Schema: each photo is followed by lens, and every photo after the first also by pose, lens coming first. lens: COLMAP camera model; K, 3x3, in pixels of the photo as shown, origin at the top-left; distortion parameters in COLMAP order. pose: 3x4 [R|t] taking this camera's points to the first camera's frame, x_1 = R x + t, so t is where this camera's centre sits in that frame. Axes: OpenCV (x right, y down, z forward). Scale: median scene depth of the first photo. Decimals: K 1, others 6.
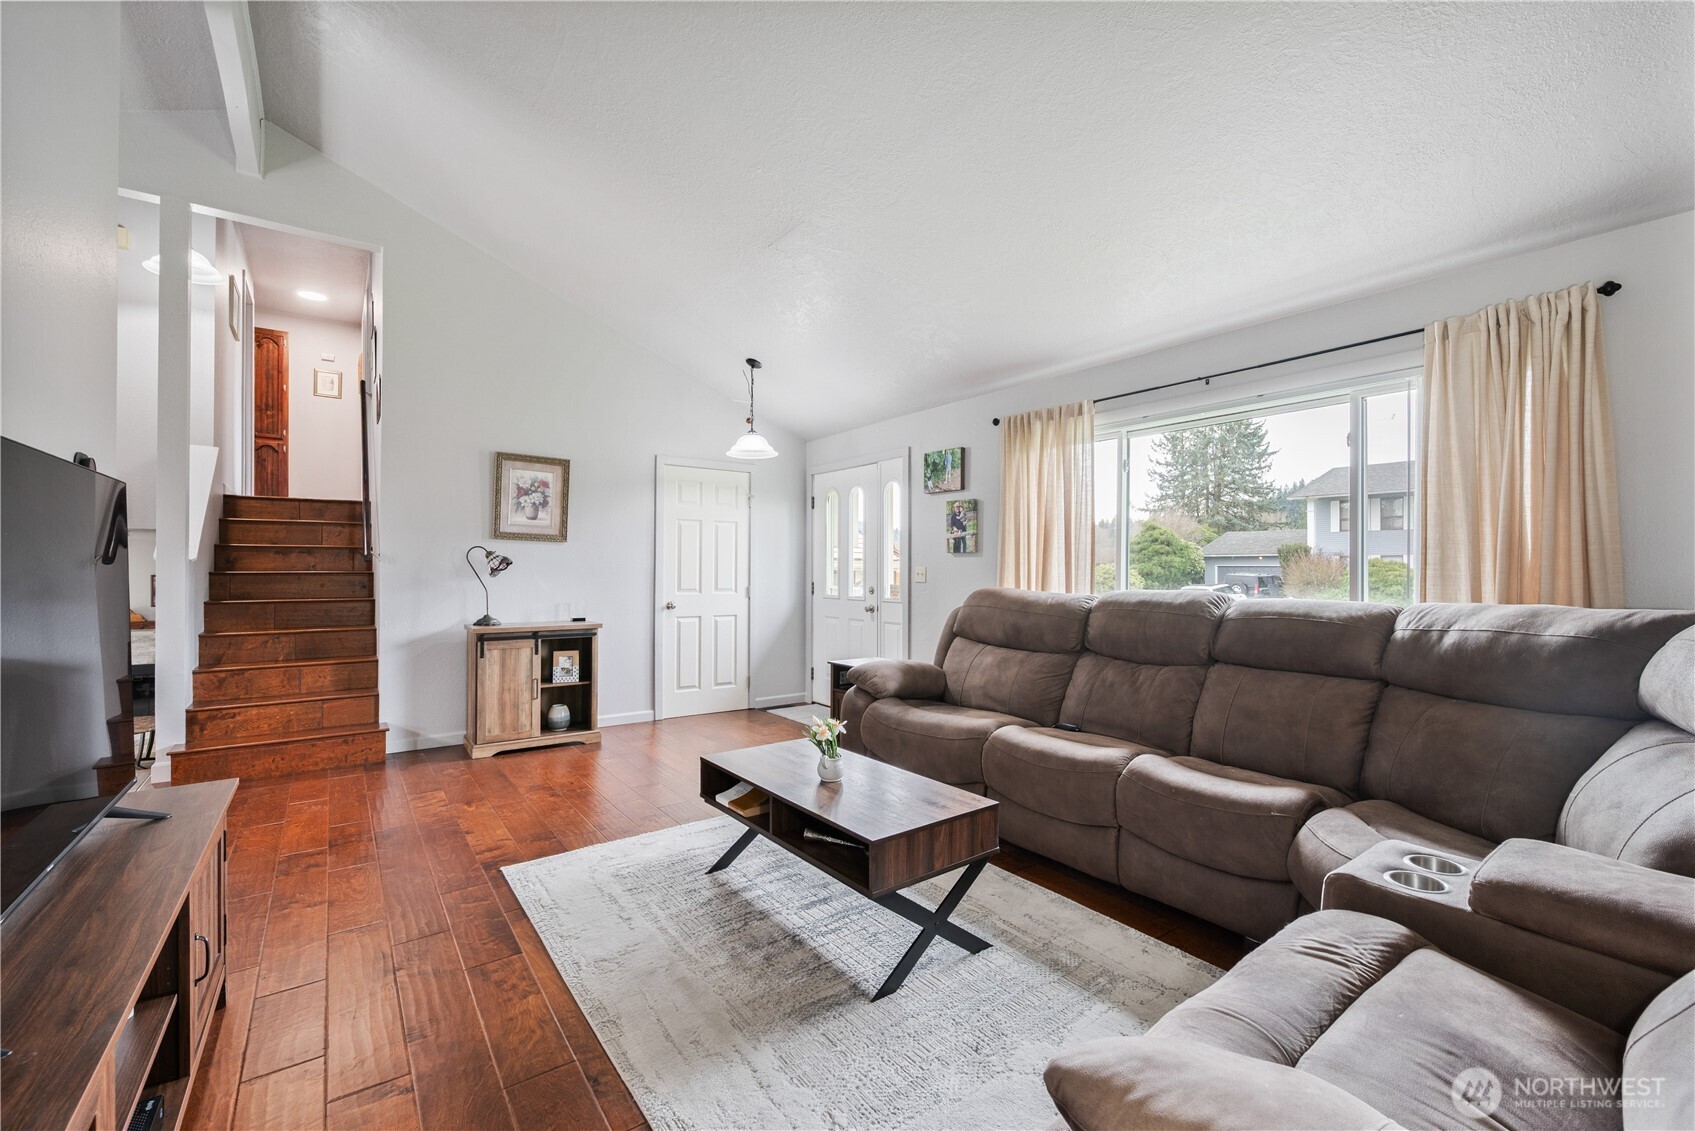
lens RADIAL K [[707.1, 0, 847.9], [0, 707.1, 568.6], [0, 0, 1]] dist [-0.000406, 0.000046]
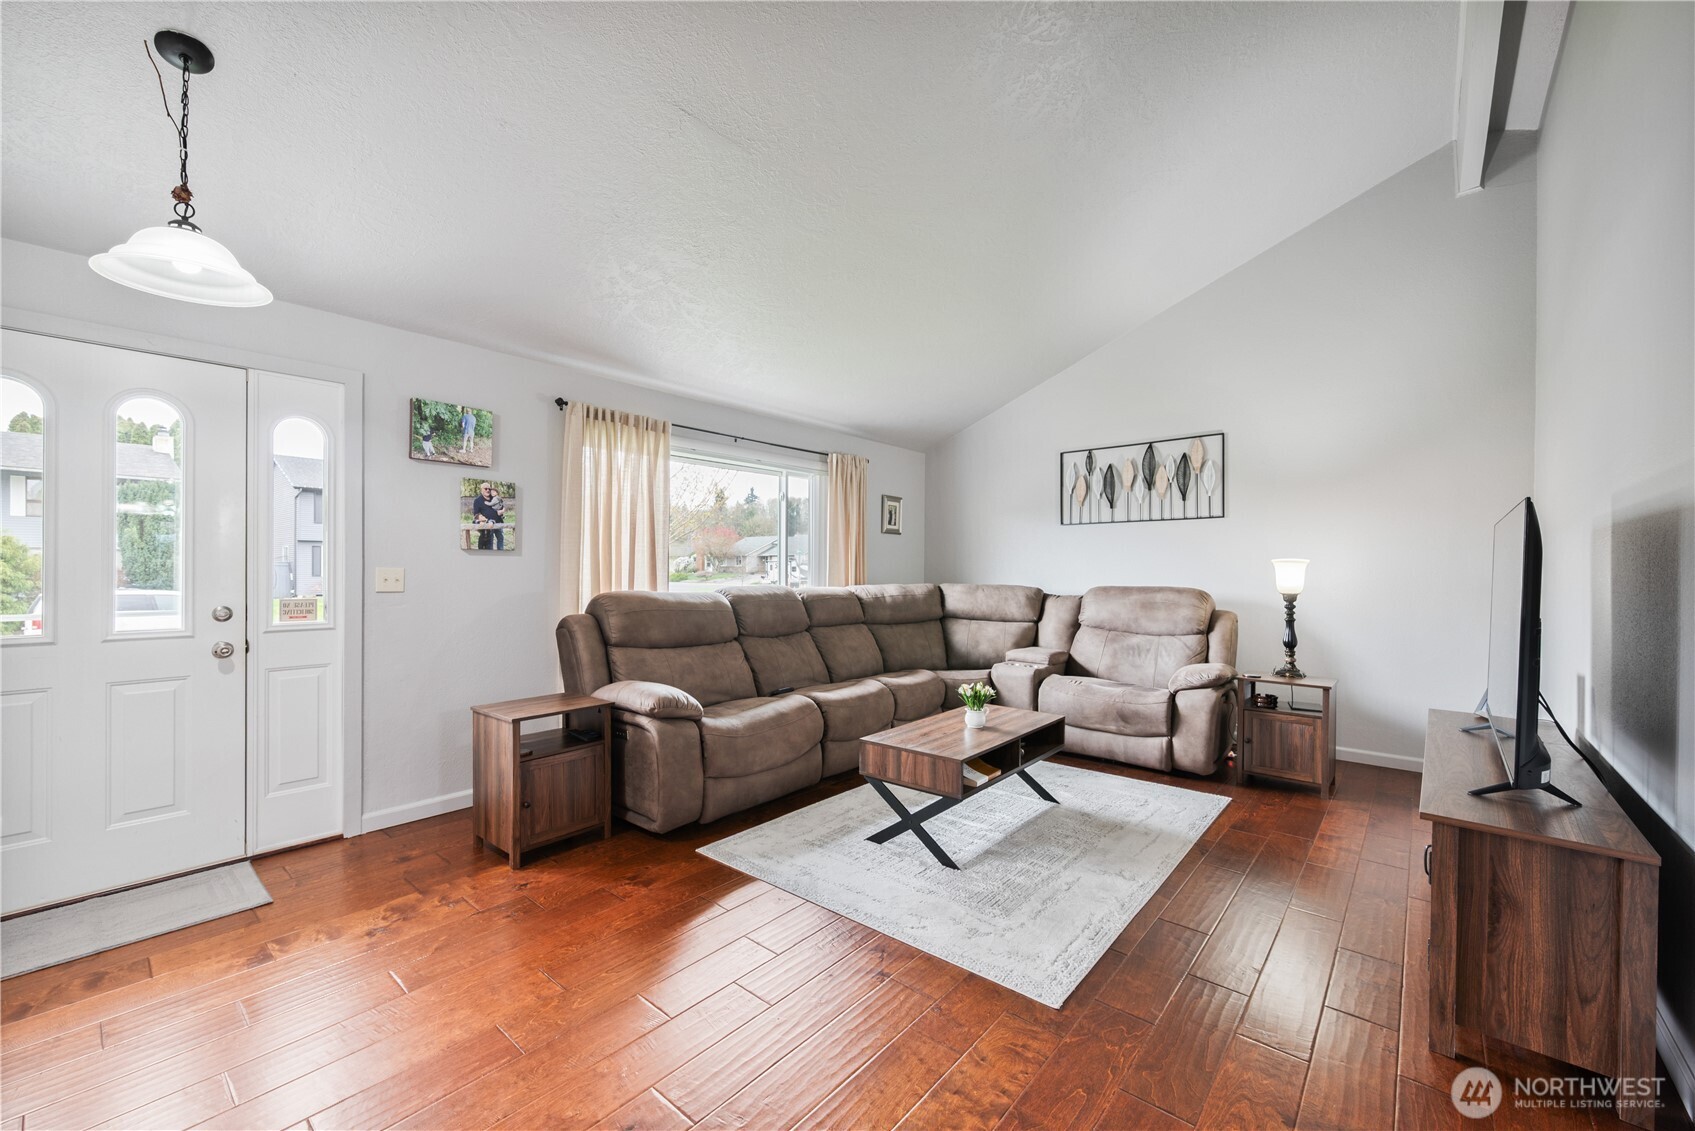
lens RADIAL K [[670.7, 0, 846.5], [0, 670.7, 567.2], [0, 0, 1]] dist [0.000750, 0.000169]
pose [[-0.226221, -0.004536, 0.974065, -0.626424], [-0.004062, 0.999985, 0.003714, -0.007844], [-0.974068, -0.003117, -0.226236, 0.781858]]
